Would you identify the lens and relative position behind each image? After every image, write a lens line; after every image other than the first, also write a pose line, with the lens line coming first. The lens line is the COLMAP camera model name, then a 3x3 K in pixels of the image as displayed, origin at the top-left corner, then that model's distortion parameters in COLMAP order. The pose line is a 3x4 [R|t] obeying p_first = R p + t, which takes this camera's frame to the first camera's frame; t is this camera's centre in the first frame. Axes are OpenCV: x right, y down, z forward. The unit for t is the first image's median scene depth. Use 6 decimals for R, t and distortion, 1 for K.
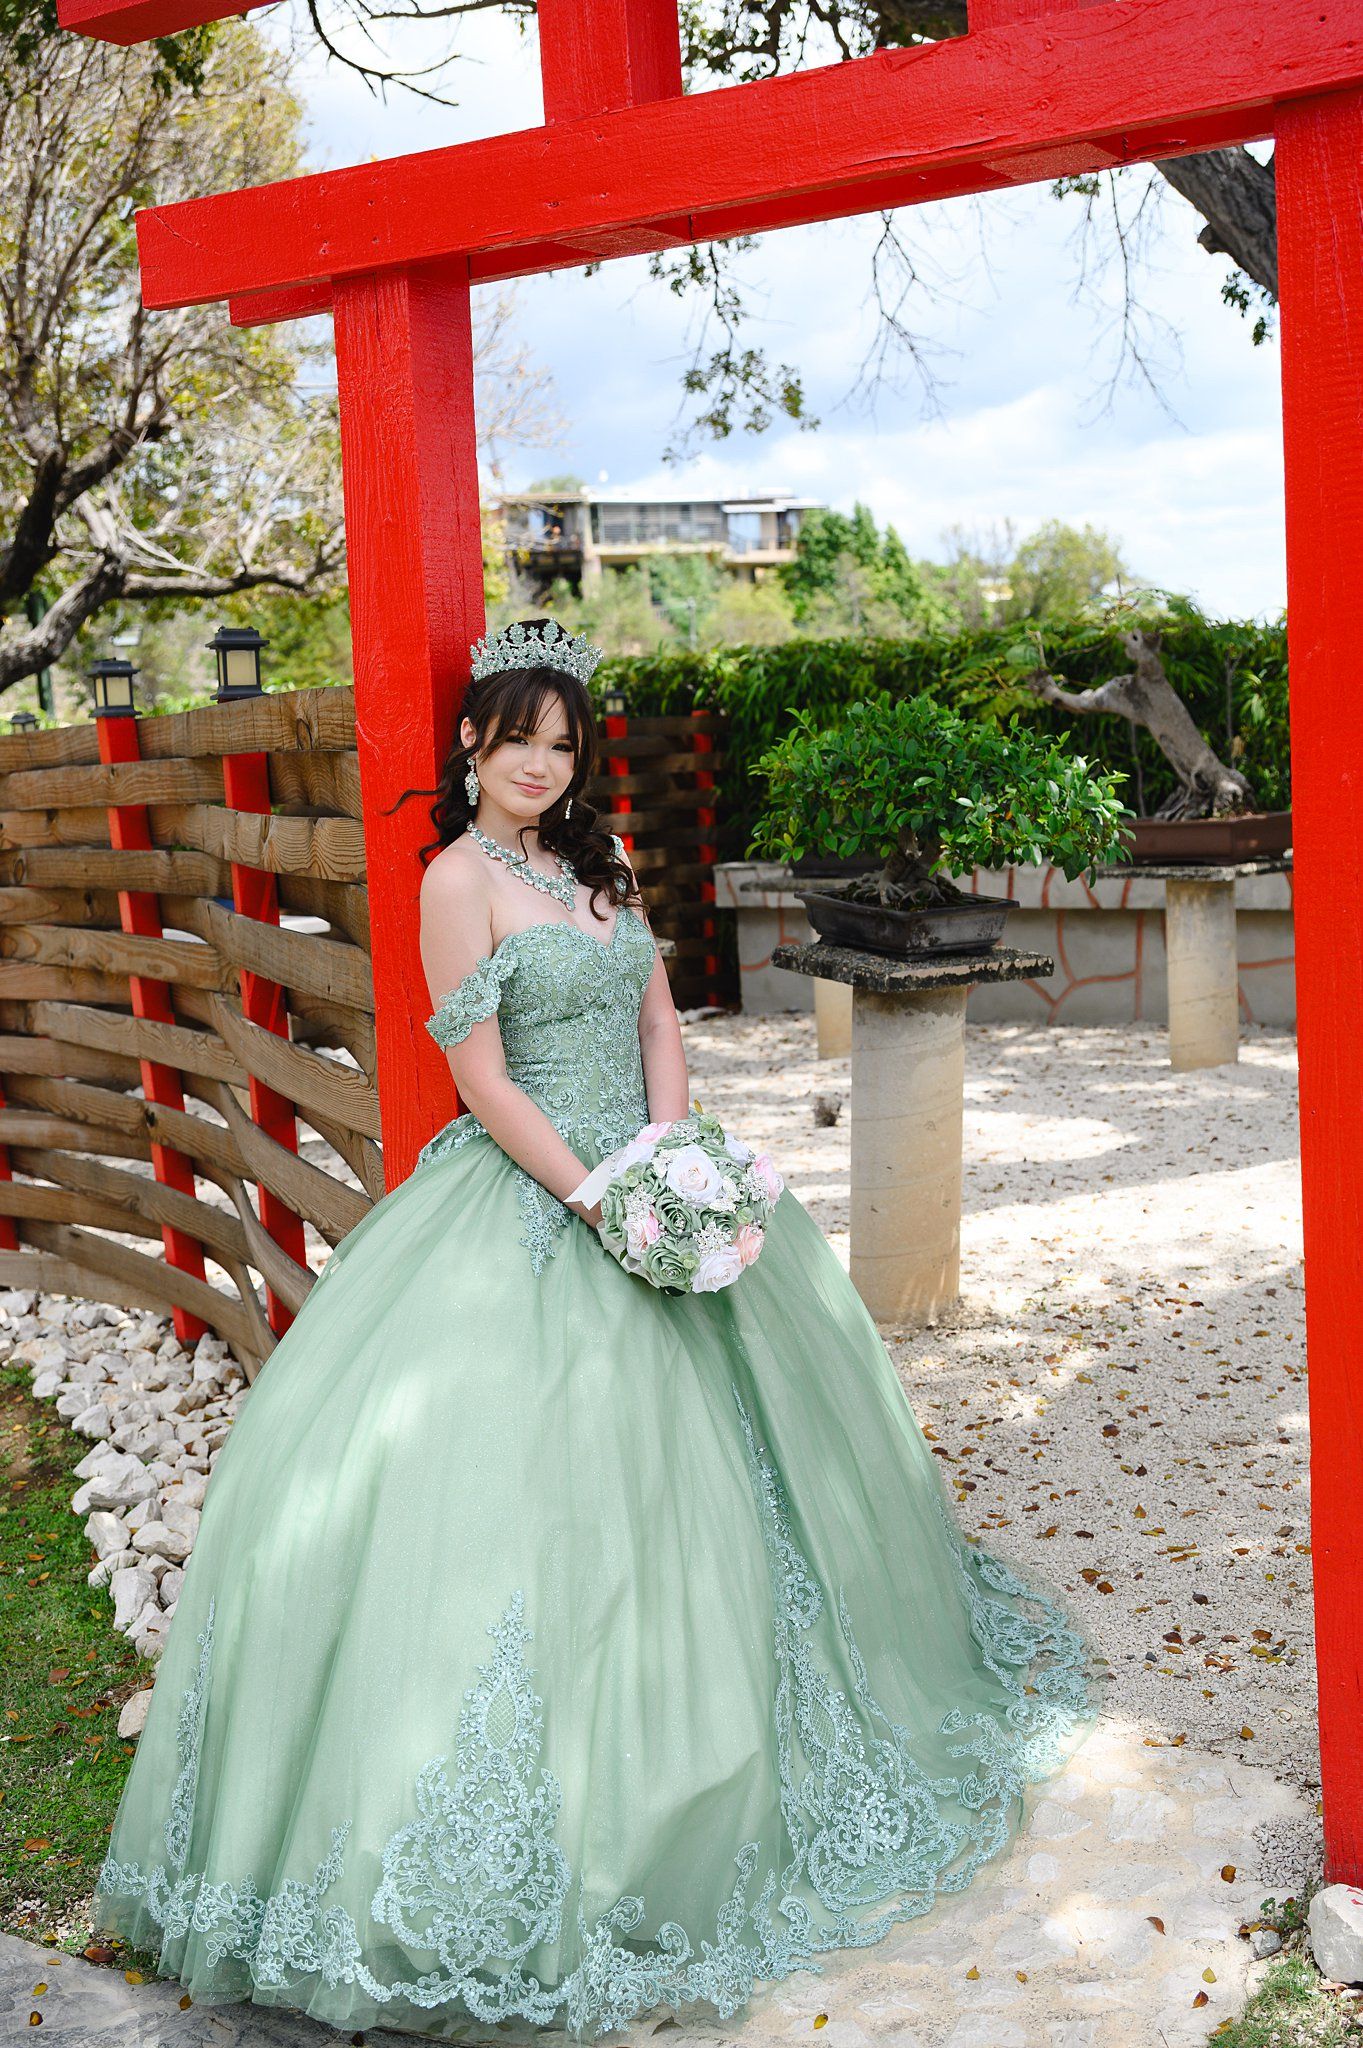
lens RADIAL K [[2396.1, 0, 686.7], [0, 2396.1, 1015.4], [0, 0, 1]] dist [0.004624, 0.000000]
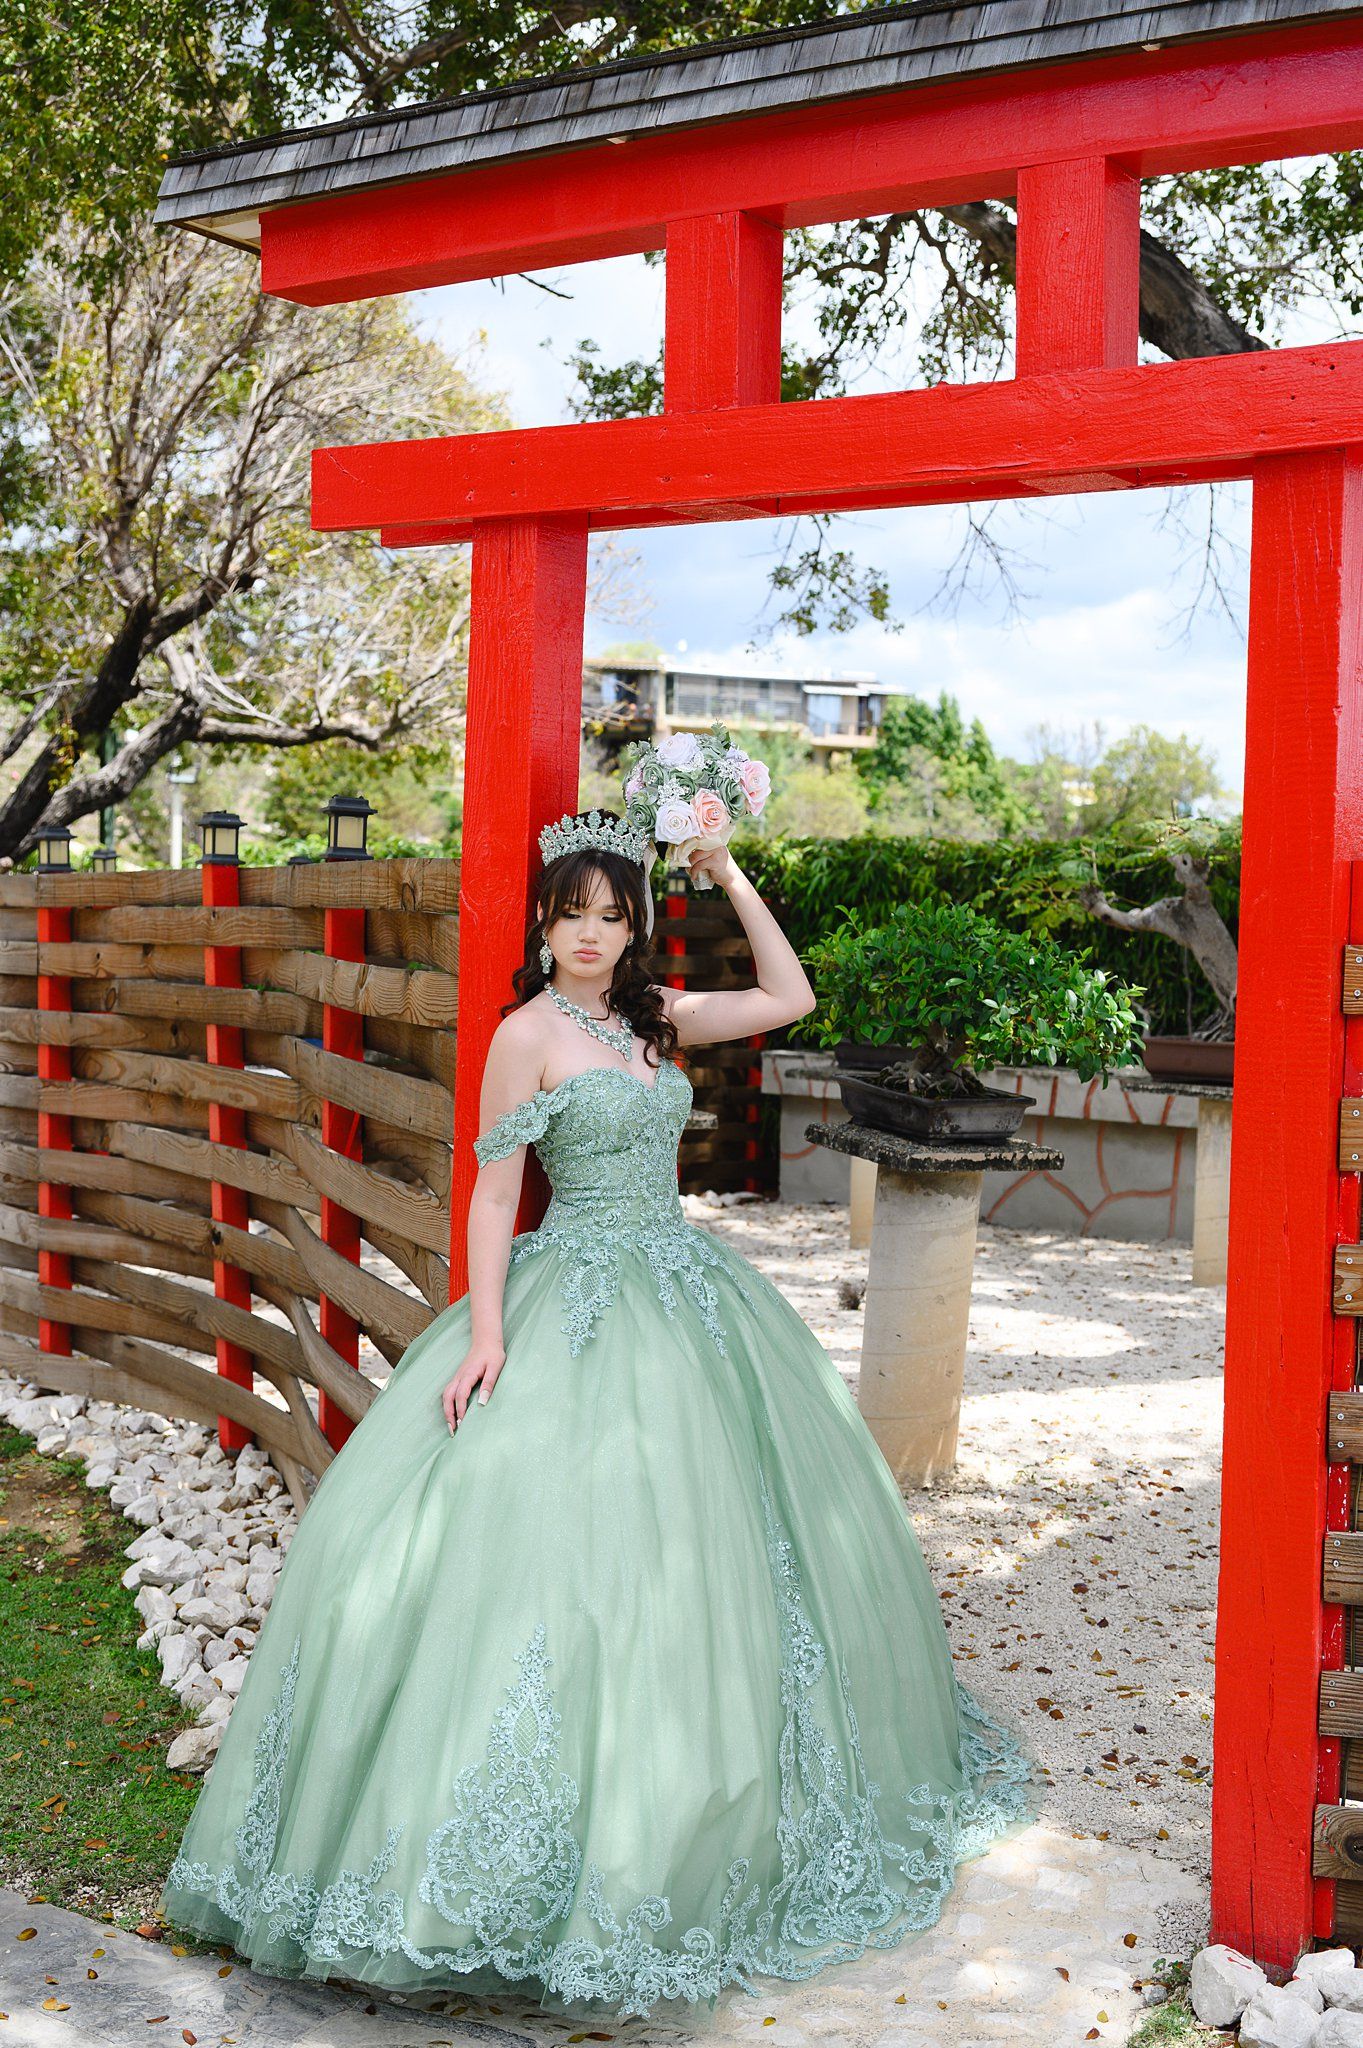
lens RADIAL K [[2537.8, 0, 681.7], [0, 2537.8, 1030.6], [0, 0, 1]] dist [-0.009067, 0.000000]
pose [[0.996552, 0.079942, -0.022211, 0.001719], [-0.081323, 0.994196, -0.070428, 0.015366], [0.016452, 0.071992, 0.997270, -0.147854]]
